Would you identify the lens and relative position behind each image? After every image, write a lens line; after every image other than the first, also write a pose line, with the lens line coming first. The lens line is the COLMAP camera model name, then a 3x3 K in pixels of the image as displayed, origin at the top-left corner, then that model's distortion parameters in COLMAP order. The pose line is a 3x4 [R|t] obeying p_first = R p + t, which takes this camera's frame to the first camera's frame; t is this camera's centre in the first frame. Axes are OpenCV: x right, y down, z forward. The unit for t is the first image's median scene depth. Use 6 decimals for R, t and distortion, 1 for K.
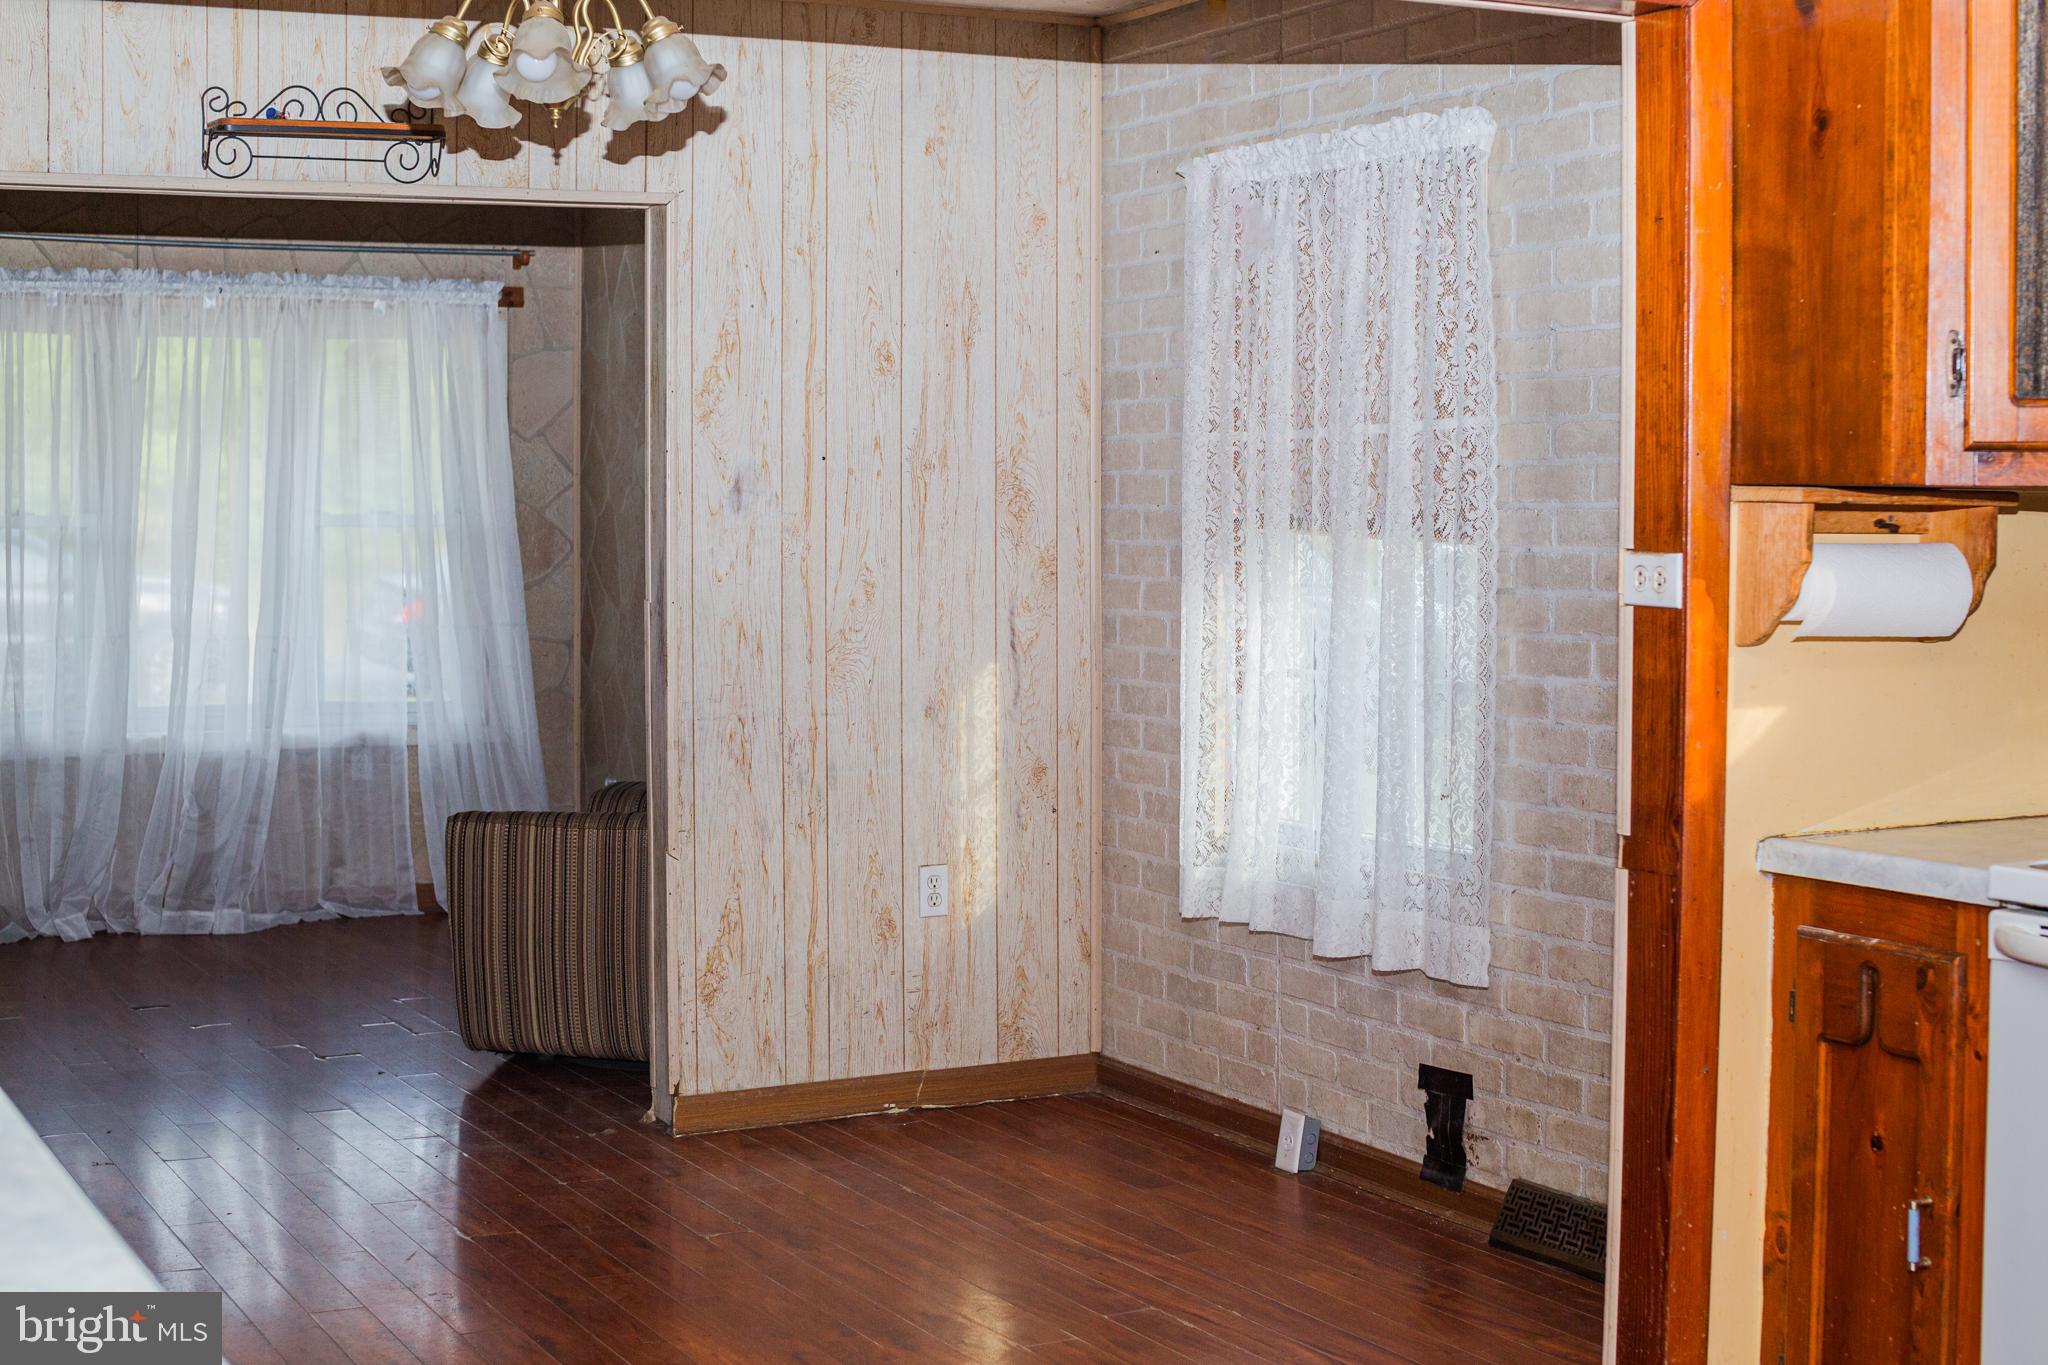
lens RADIAL K [[2956.7, 0, 1024.0], [0, 2956.7, 682.5], [0, 0, 1]] dist [-0.251794, 0.380512]
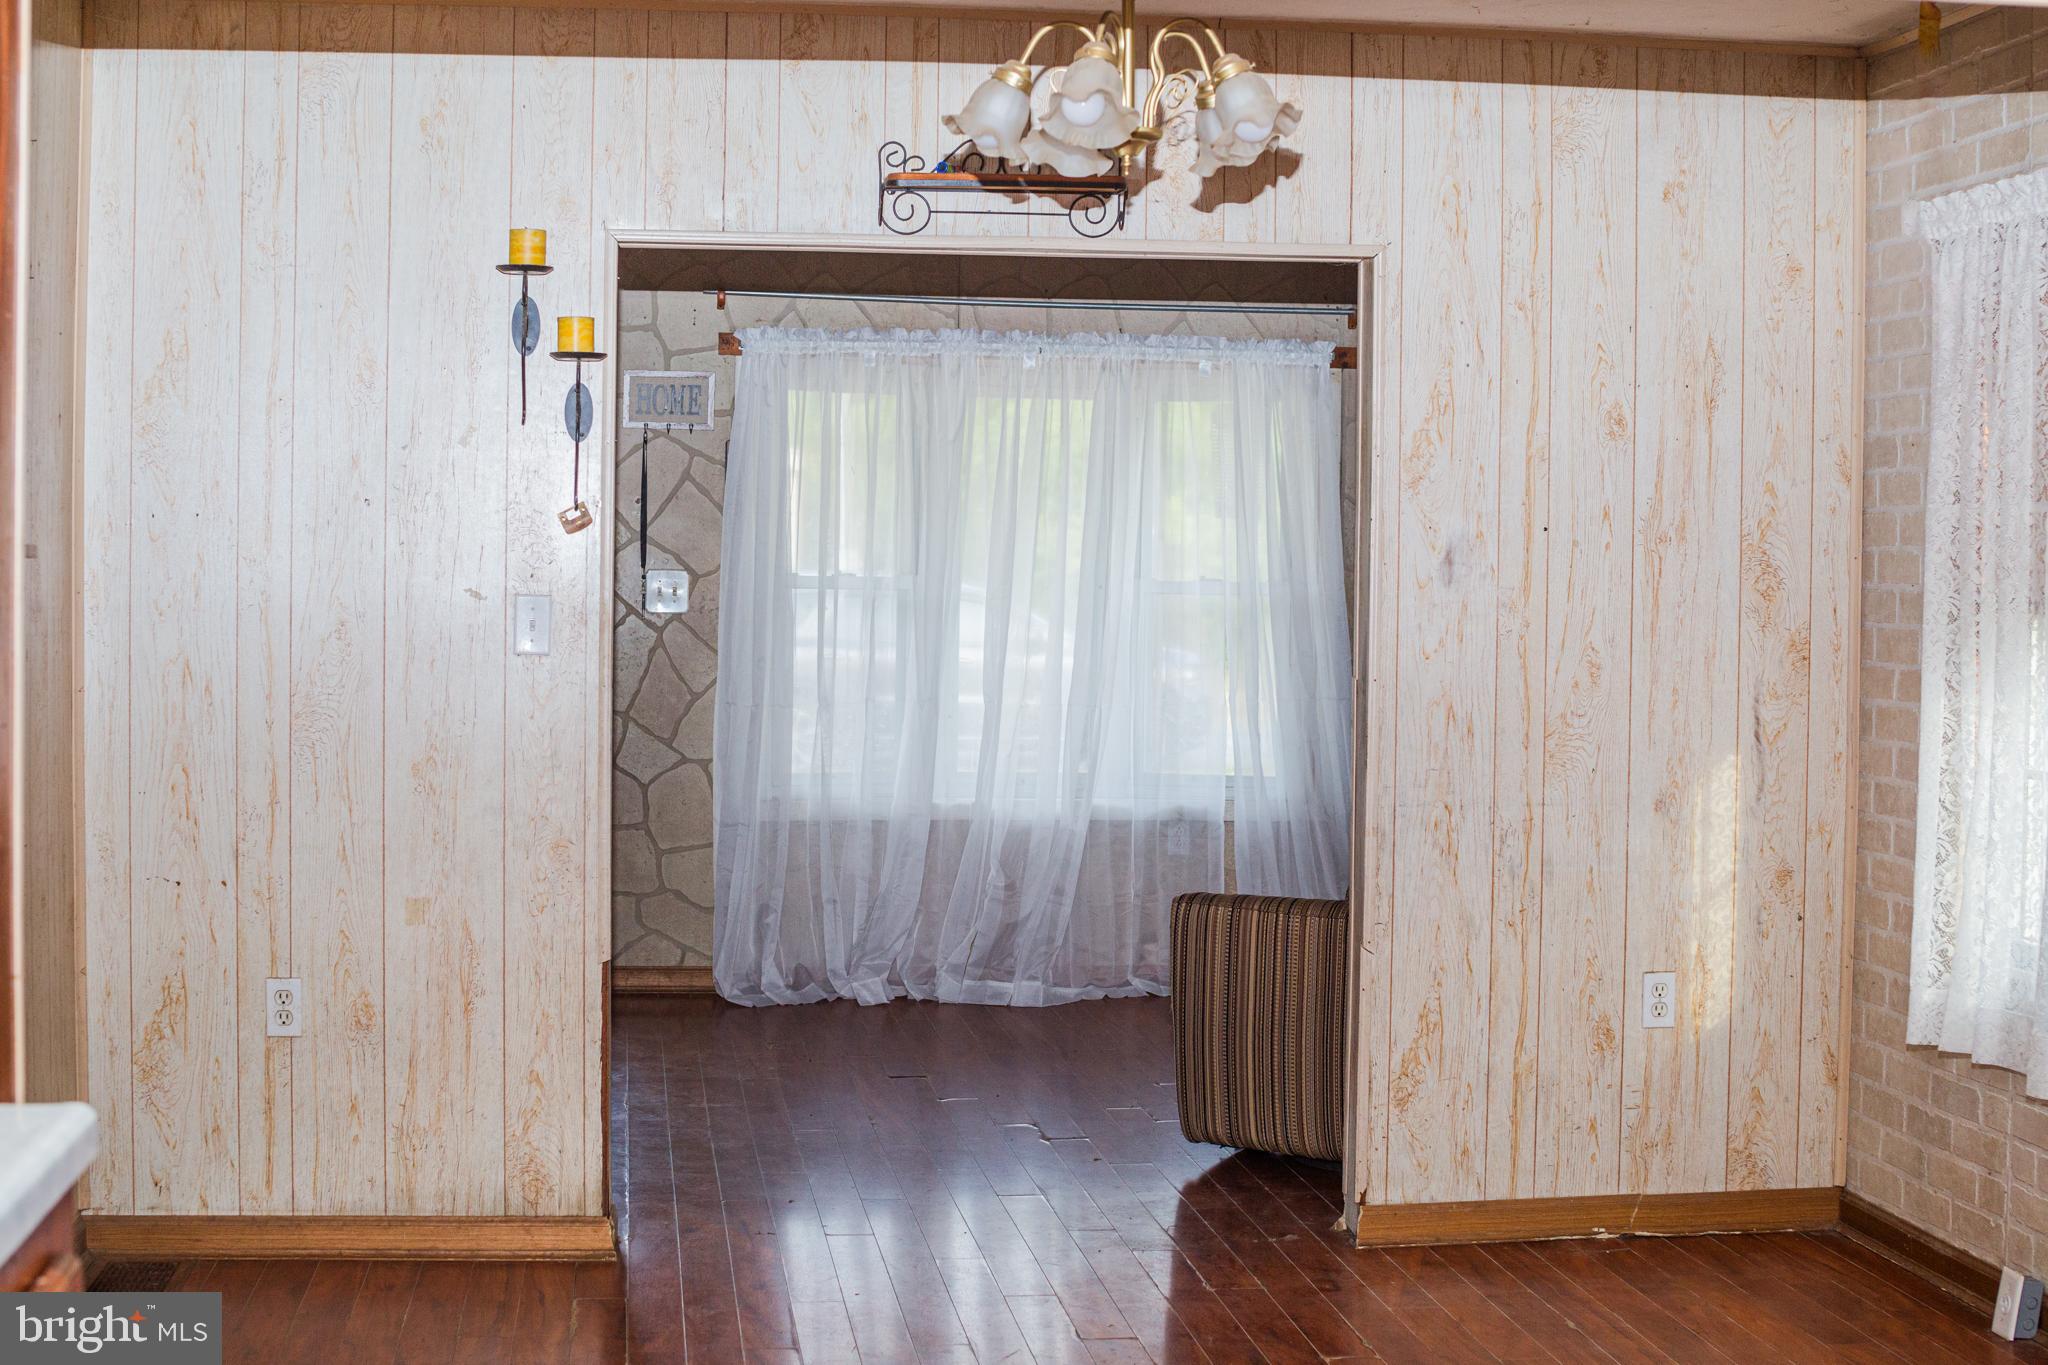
lens RADIAL K [[3036.1, 0, 1024.0], [0, 3036.1, 682.5], [0, 0, 1]] dist [-0.256676, 0.409365]
pose [[0.938189, 0.023395, -0.345333, 0.104036], [-0.032016, 0.999301, -0.019281, -0.003997], [0.344641, 0.029145, 0.938282, 0.052467]]
